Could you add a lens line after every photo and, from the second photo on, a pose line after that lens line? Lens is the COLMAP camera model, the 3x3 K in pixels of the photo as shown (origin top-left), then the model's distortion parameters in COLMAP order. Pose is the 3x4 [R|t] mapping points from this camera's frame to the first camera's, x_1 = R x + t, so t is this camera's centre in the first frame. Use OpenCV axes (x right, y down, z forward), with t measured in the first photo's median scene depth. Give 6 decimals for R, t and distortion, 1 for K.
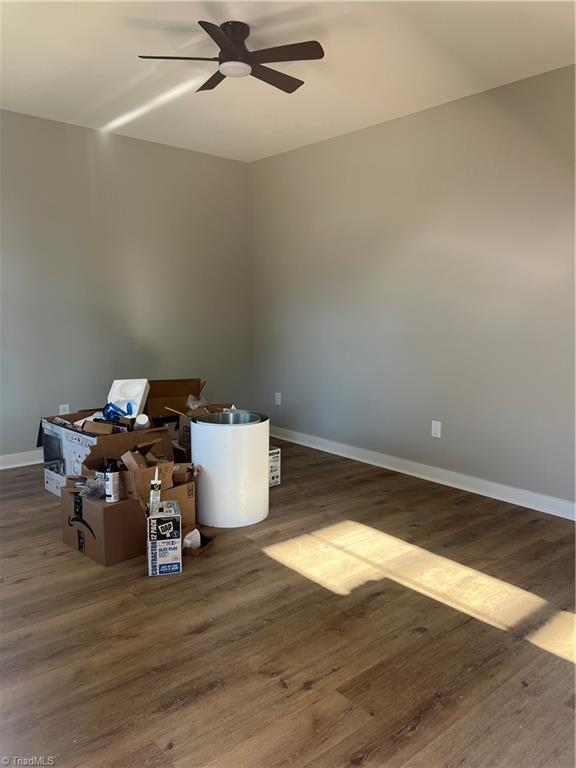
lens RADIAL K [[576.2, 0, 289.5], [0, 576.2, 384.9], [0, 0, 1]] dist [0.008613, -0.017493]
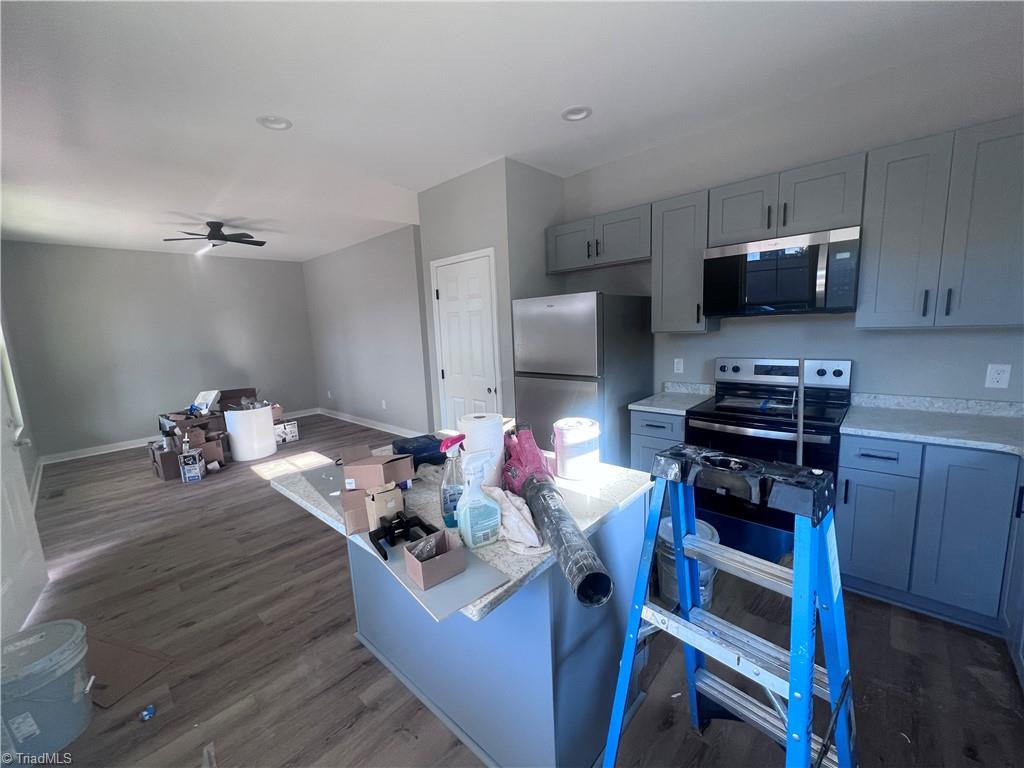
lens RADIAL K [[409.7, 0, 512.3], [0, 409.7, 381.6], [0, 0, 1]] dist [-0.001603, -0.000123]
pose [[0.991545, -0.074906, 0.105961, 0.780752], [0.074347, 0.997190, 0.009219, 0.028082], [-0.106353, -0.001263, 0.994328, -0.607102]]
